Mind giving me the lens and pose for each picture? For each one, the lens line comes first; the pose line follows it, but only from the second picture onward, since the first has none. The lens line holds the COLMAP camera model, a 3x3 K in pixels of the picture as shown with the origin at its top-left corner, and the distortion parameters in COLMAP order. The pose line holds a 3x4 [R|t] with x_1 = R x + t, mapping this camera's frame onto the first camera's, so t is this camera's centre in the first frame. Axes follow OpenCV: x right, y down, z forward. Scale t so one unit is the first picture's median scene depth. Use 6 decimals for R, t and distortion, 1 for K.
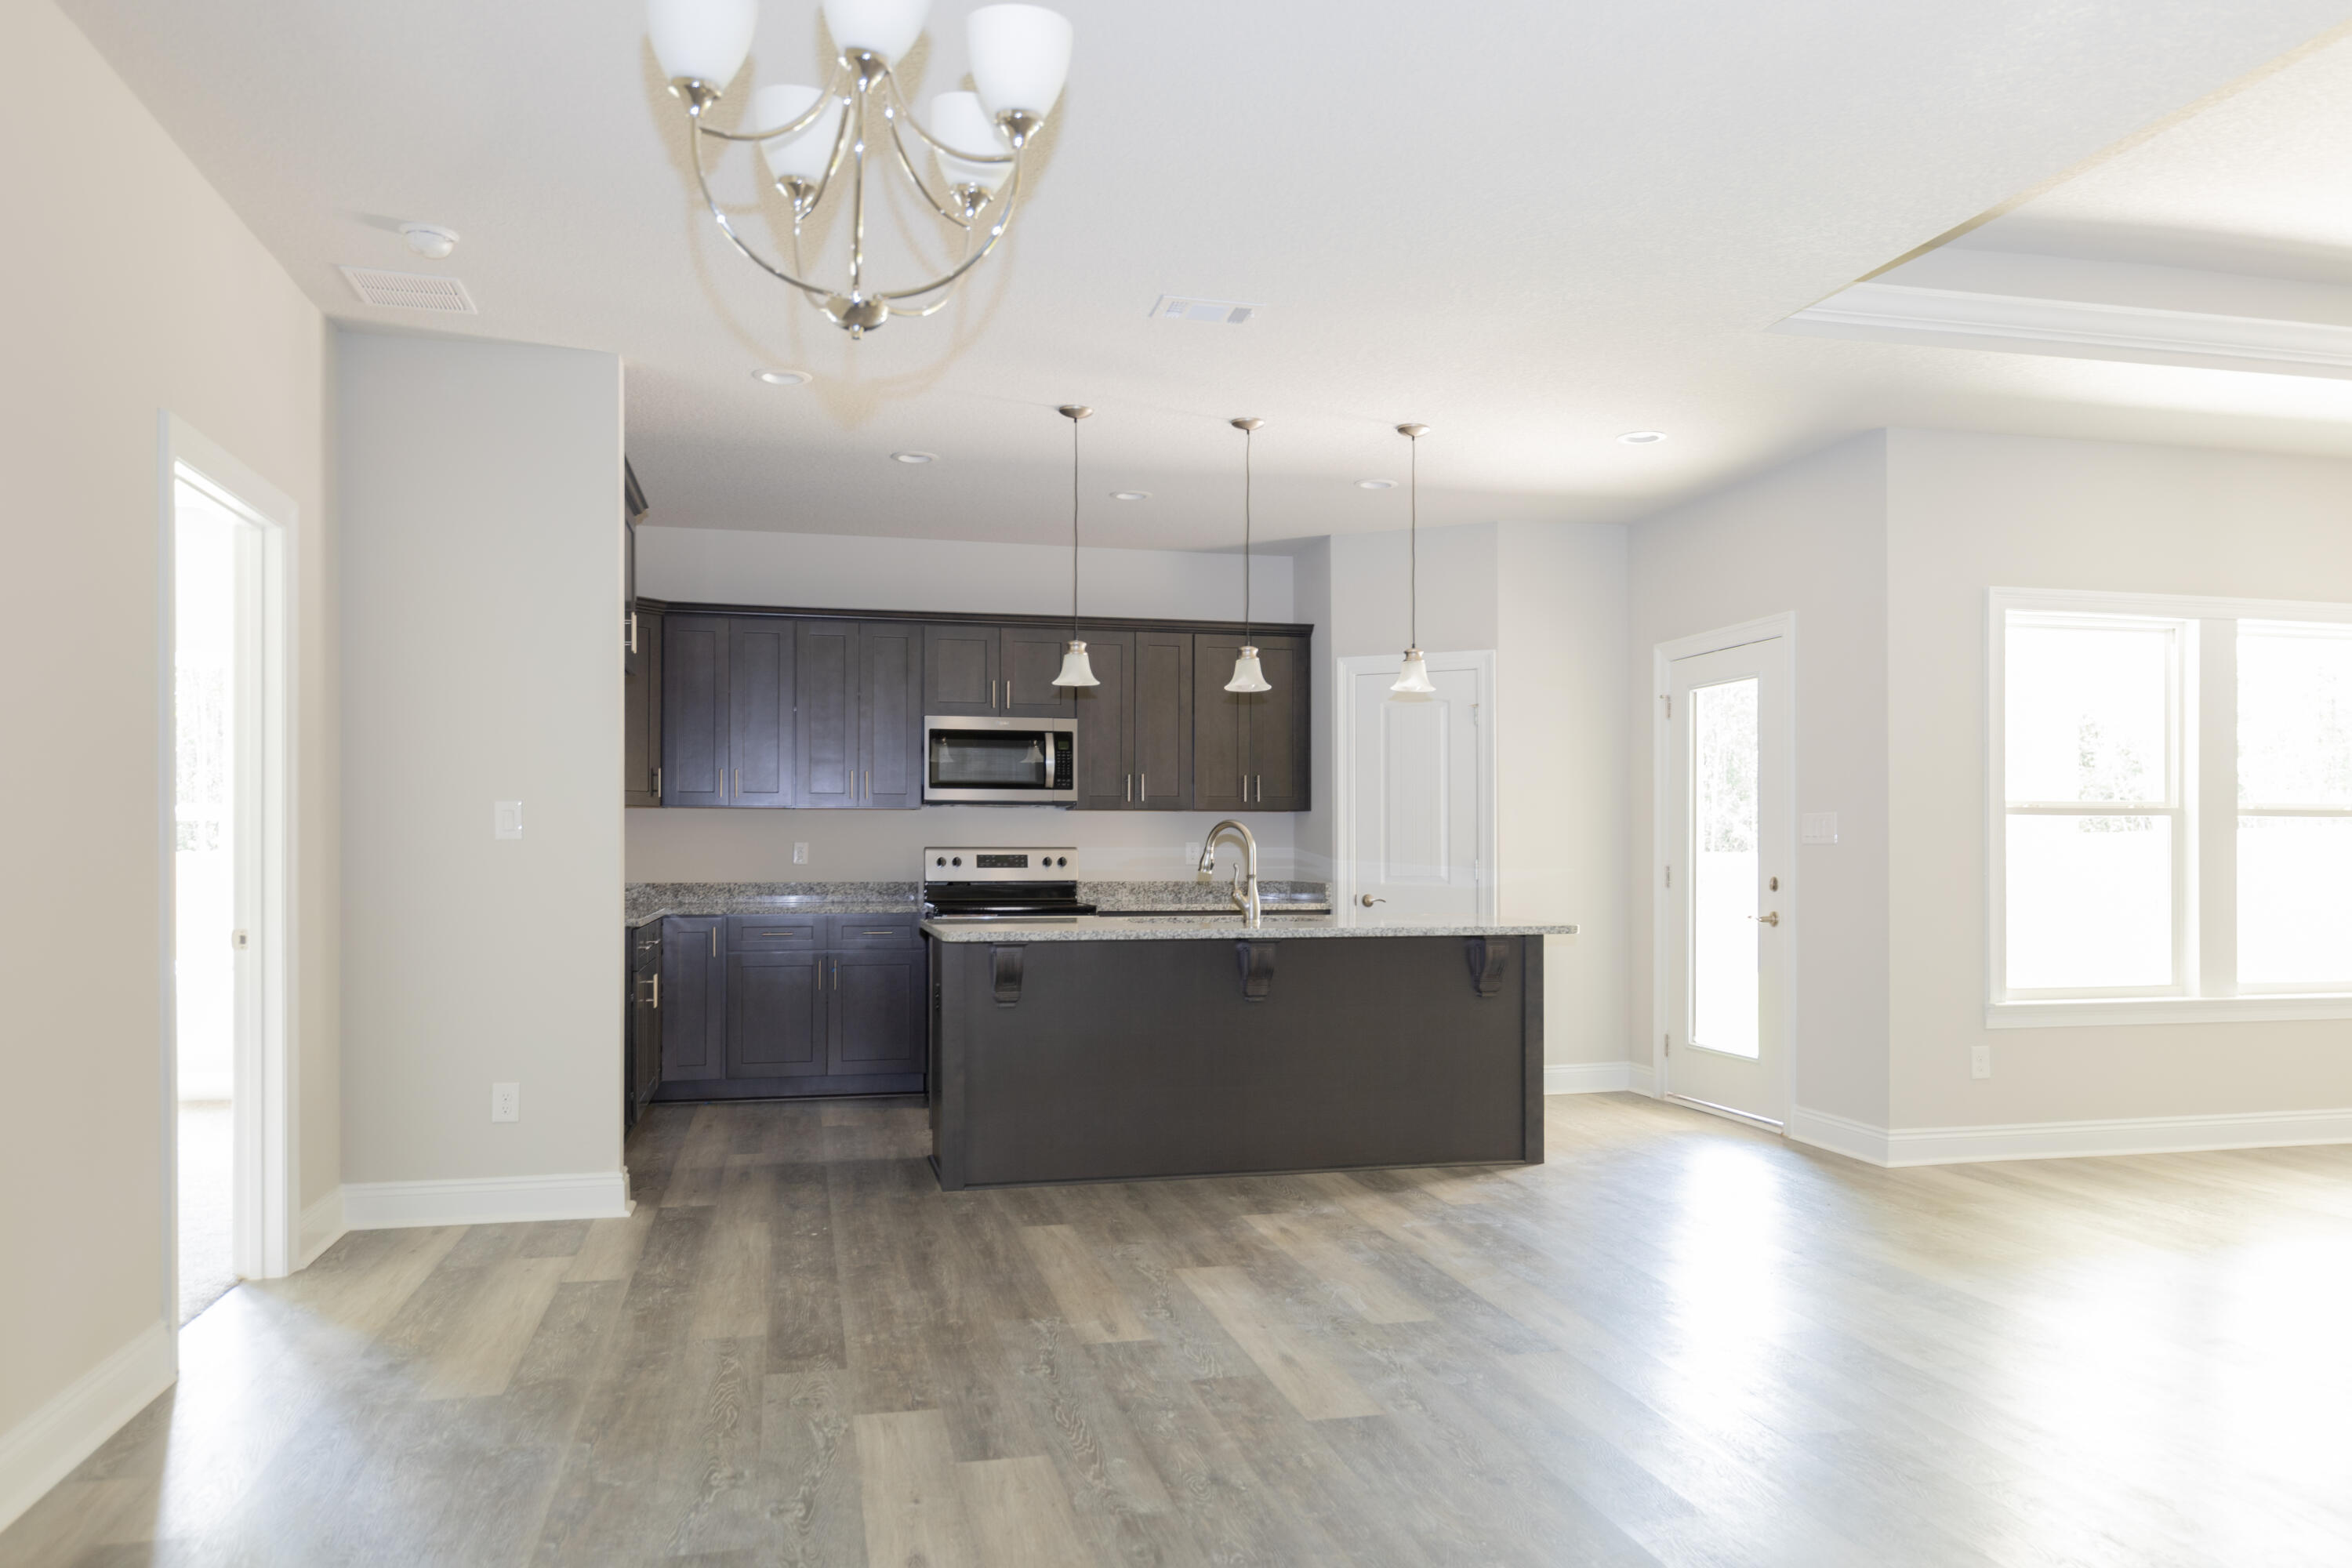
lens RADIAL K [[1634.4, 0, 1191.0], [0, 1634.4, 839.8], [0, 0, 1]] dist [-0.005780, -0.004306]
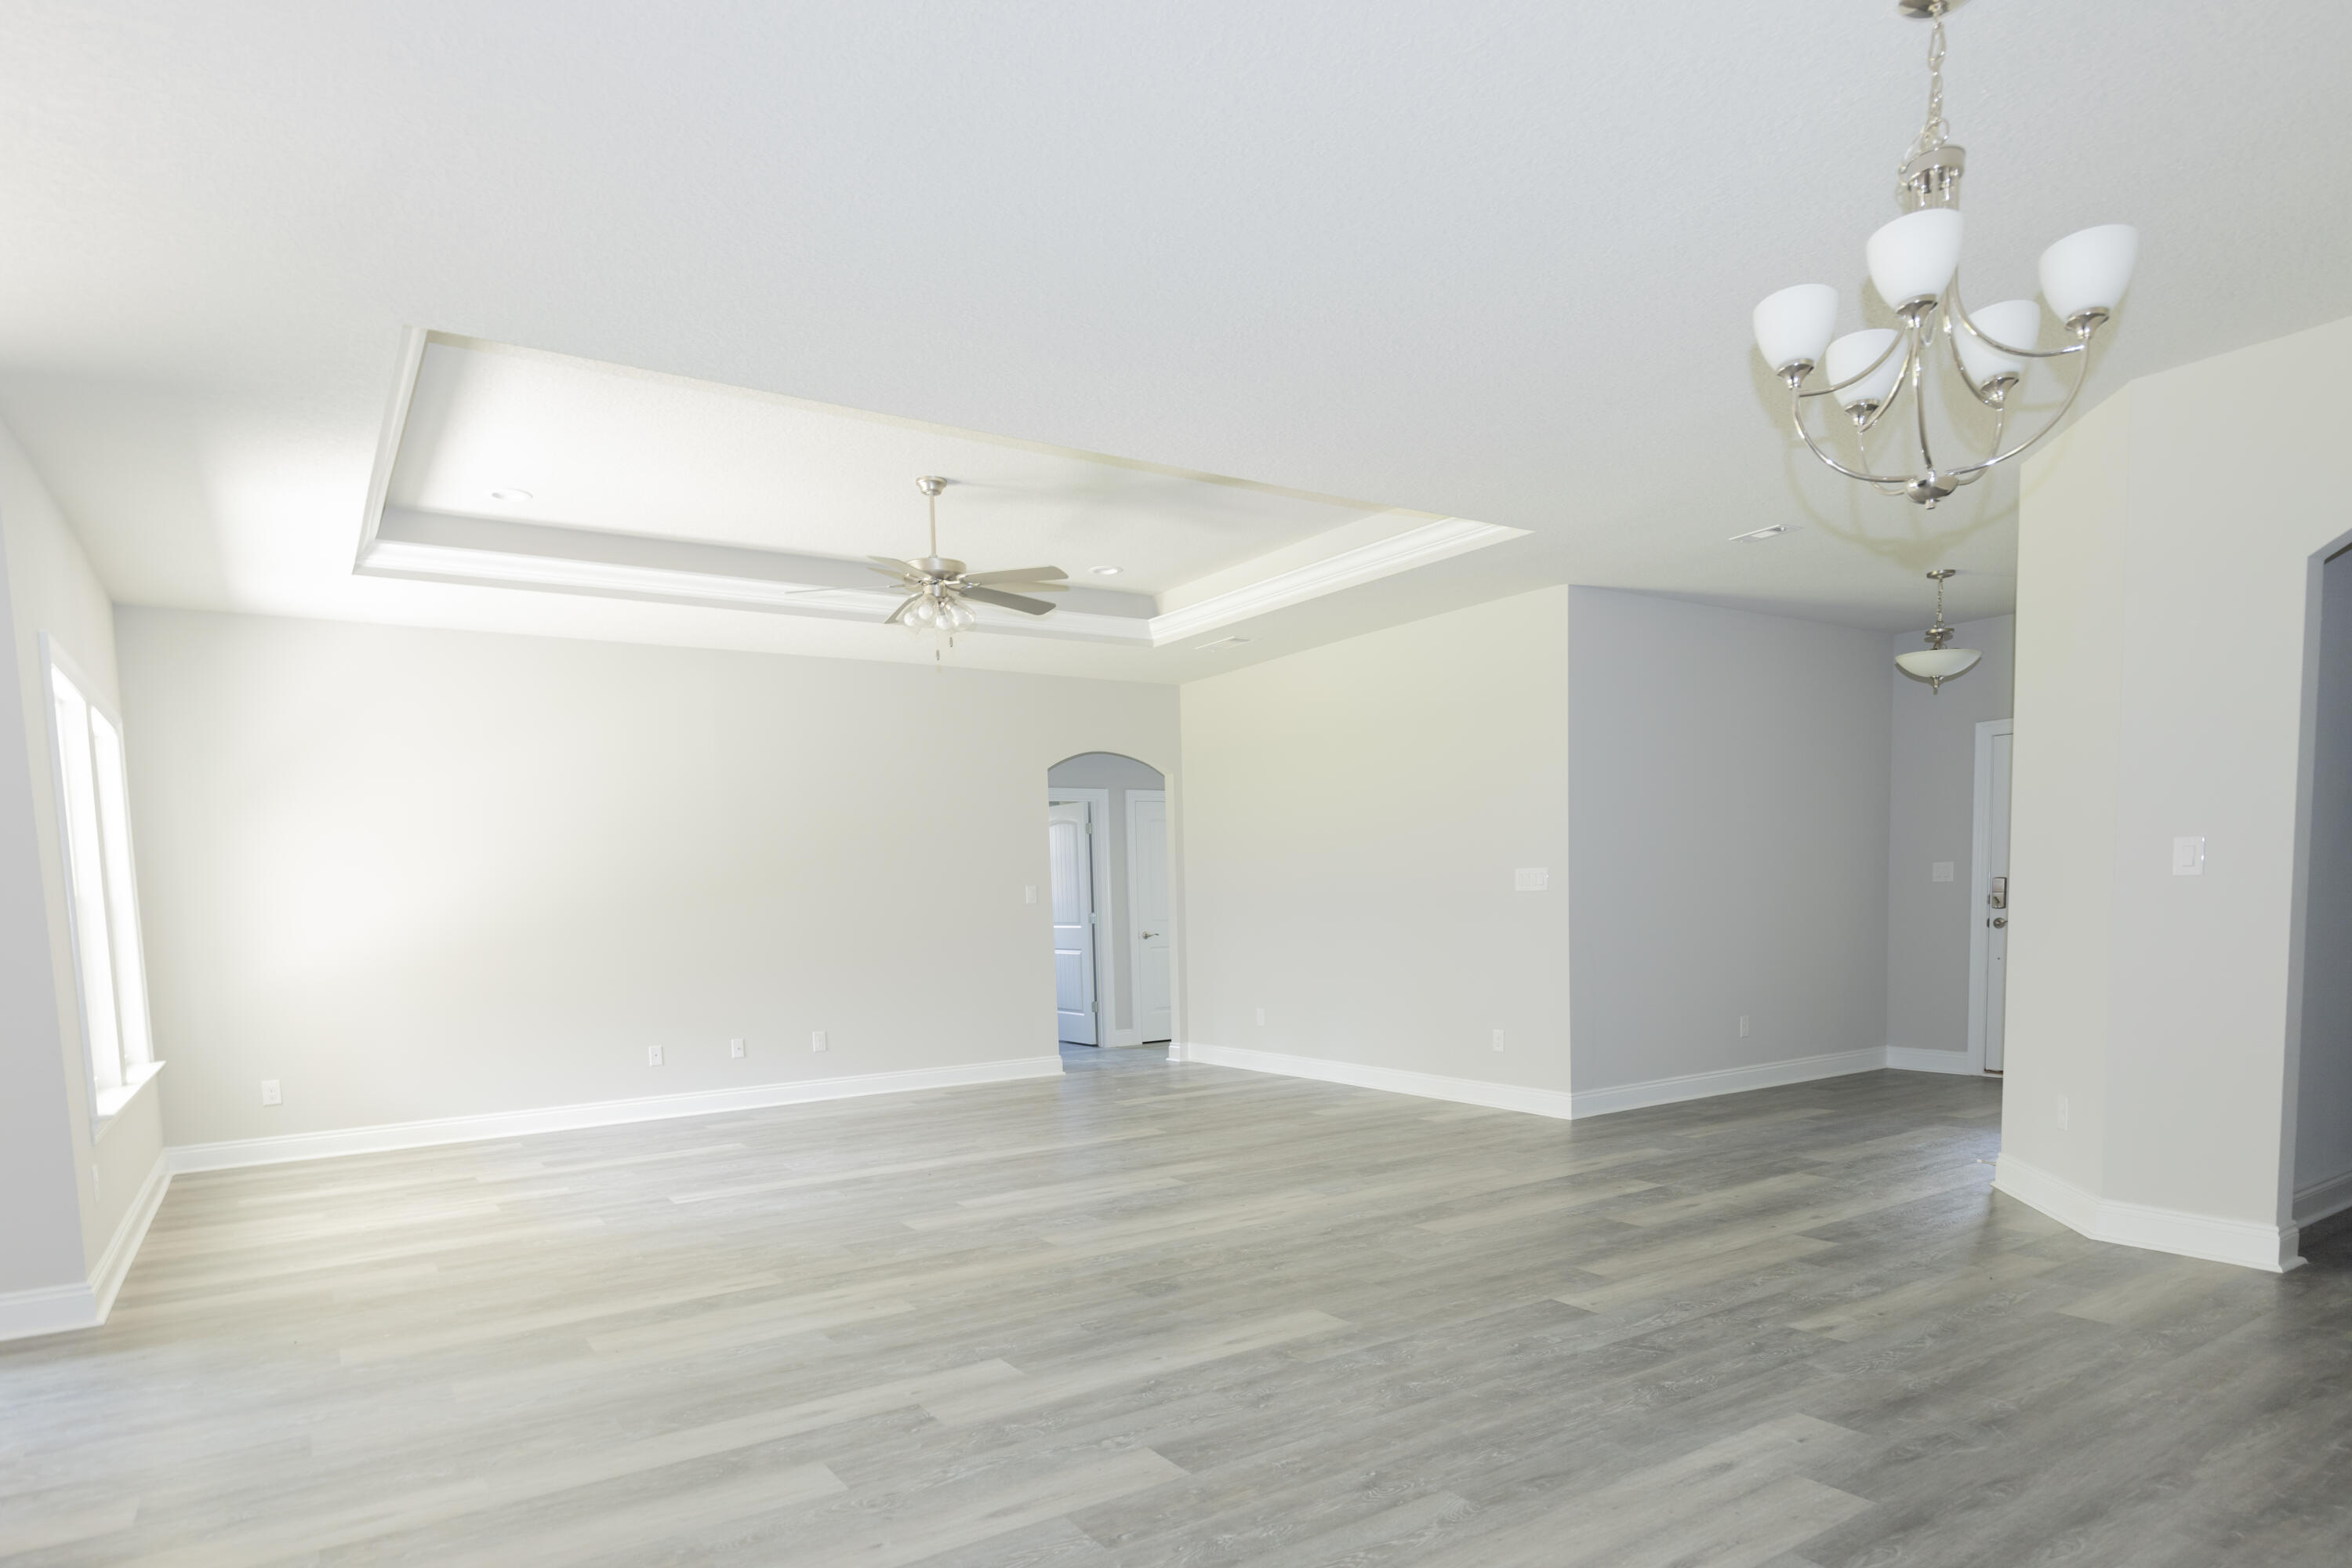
lens RADIAL K [[1328.3, 0, 1170.5], [0, 1328.3, 996.8], [0, 0, 1]] dist [0.004027, -0.003025]
pose [[-0.334930, -0.060733, 0.940284, -0.381484], [0.025973, 0.996946, 0.073645, -0.000873], [-0.941885, 0.049088, -0.332329, 0.709778]]
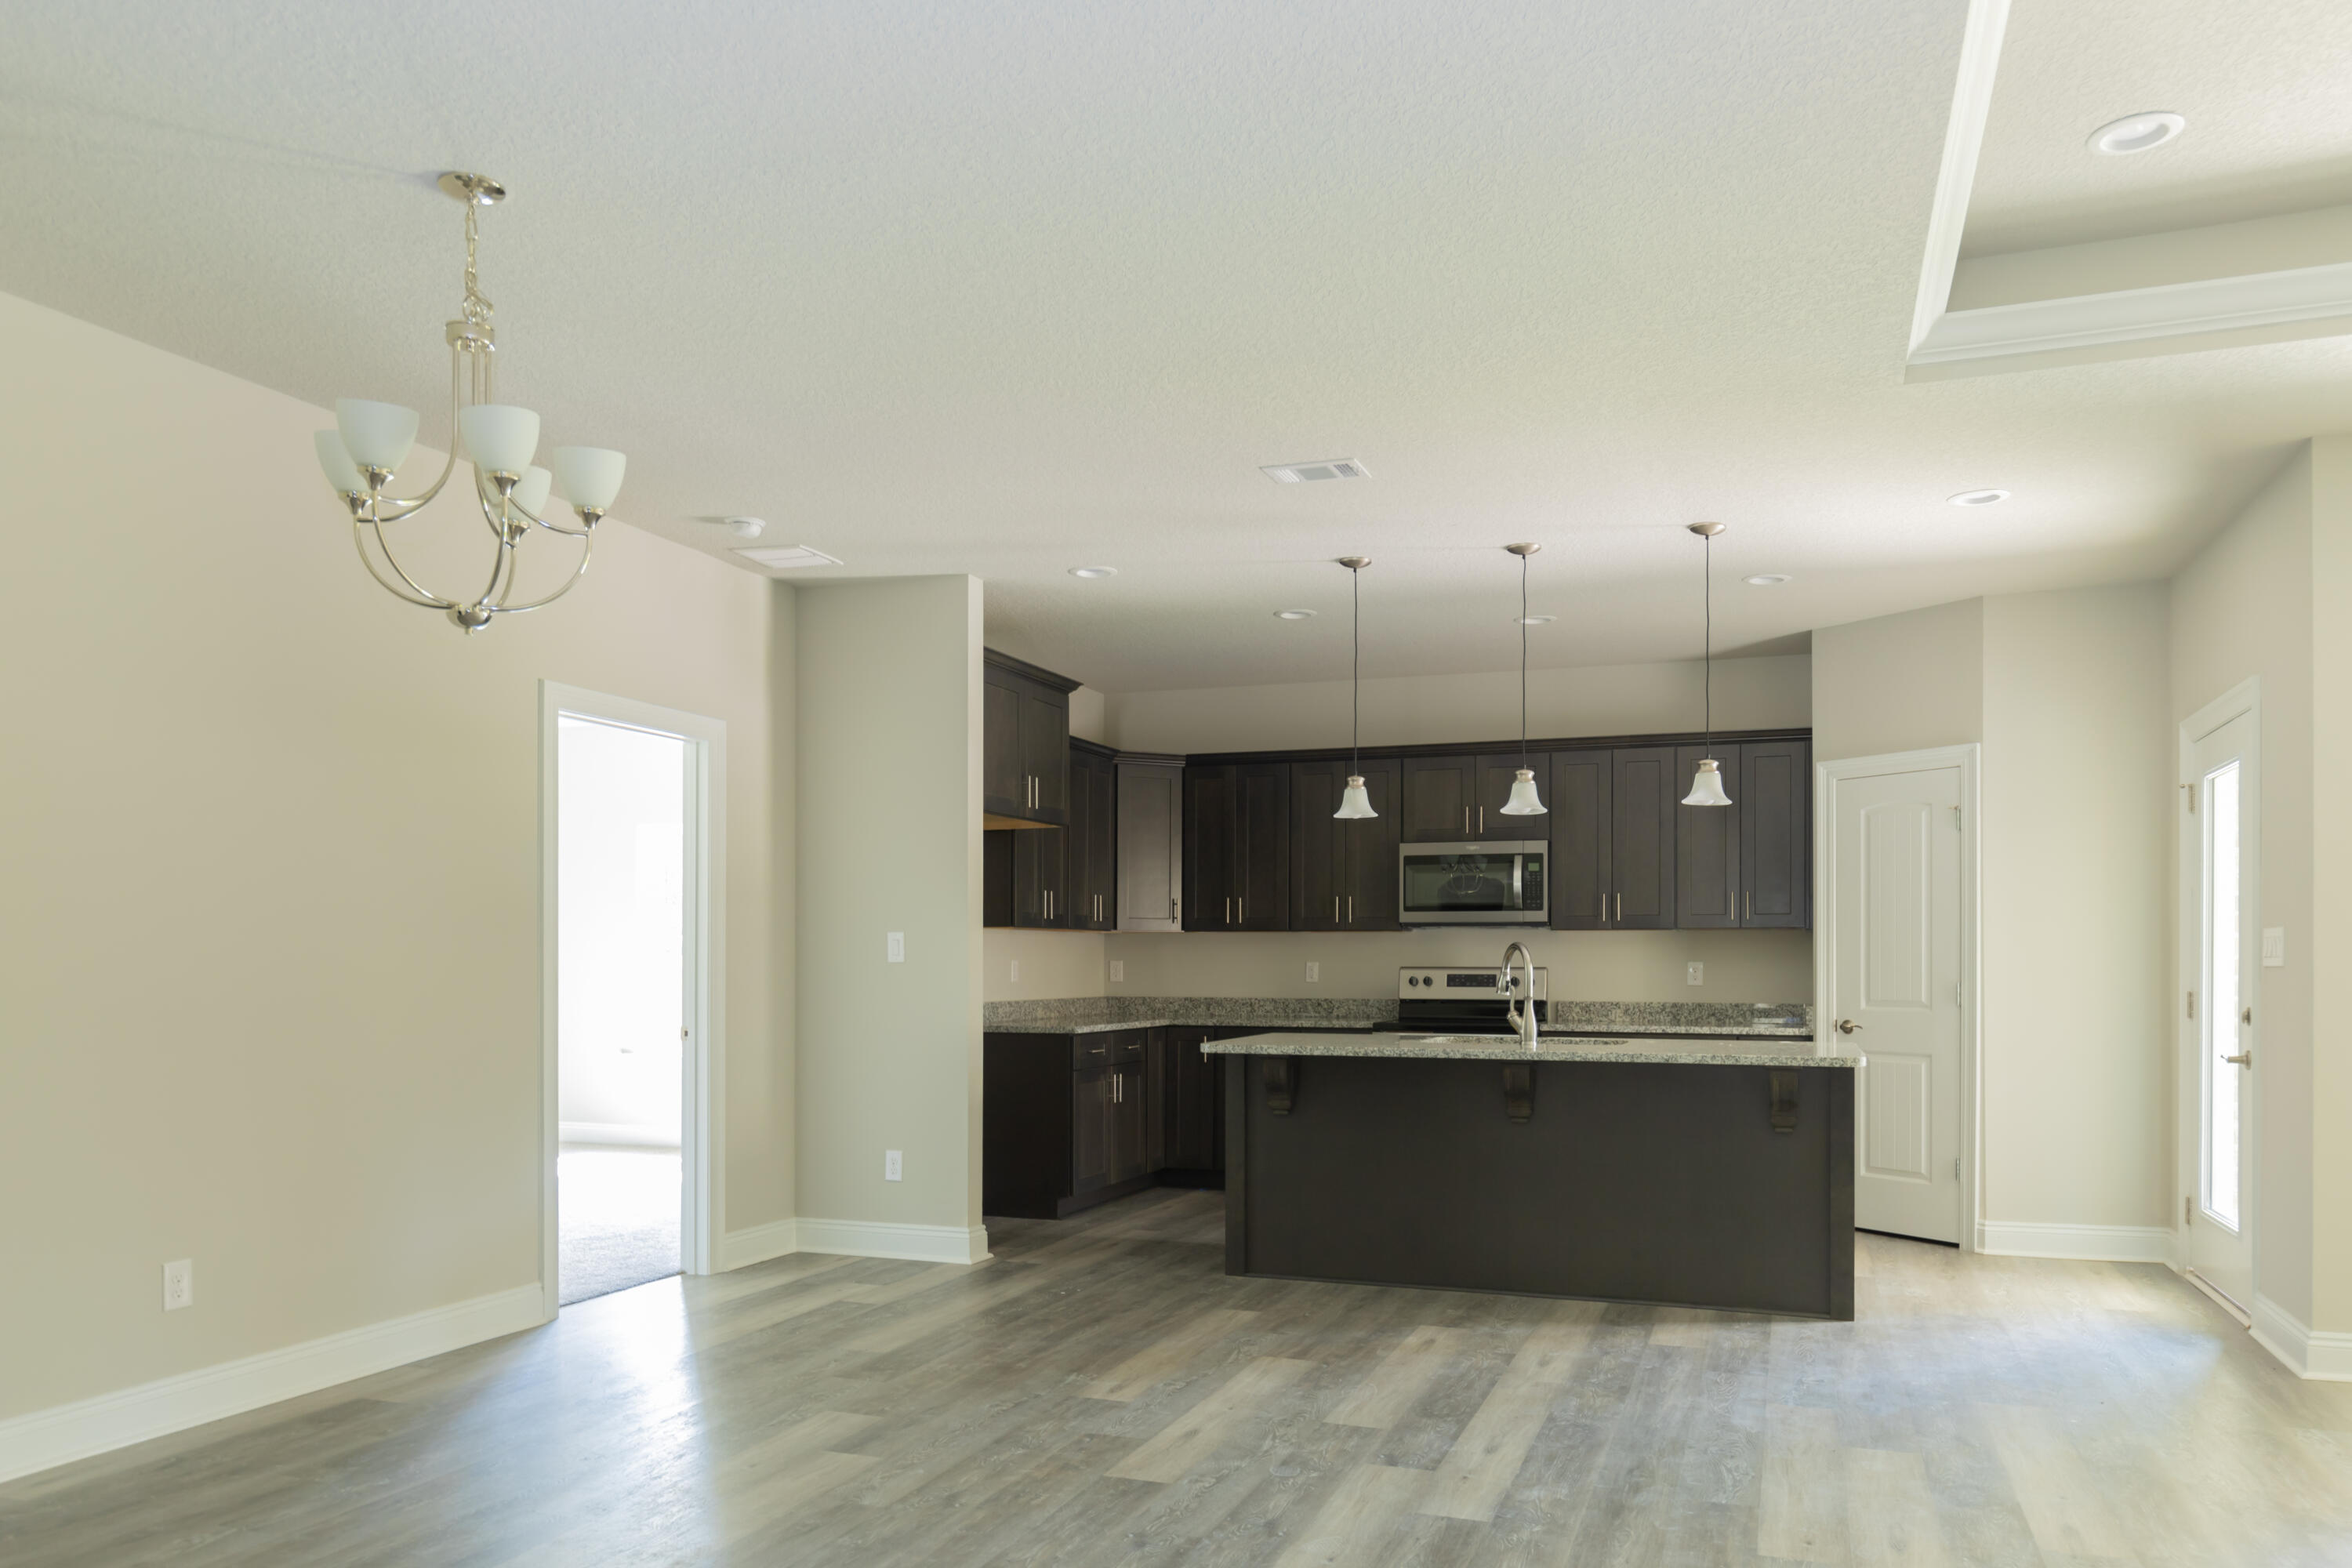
lens RADIAL K [[1634.4, 0, 1186.7], [0, 1634.4, 964.6], [0, 0, 1]] dist [-0.005780, -0.004306]
pose [[0.829323, 0.001529, -0.558767, 0.421807], [0.001746, 0.999984, 0.005327, -0.003968], [0.558766, -0.005394, 0.829308, 0.049326]]
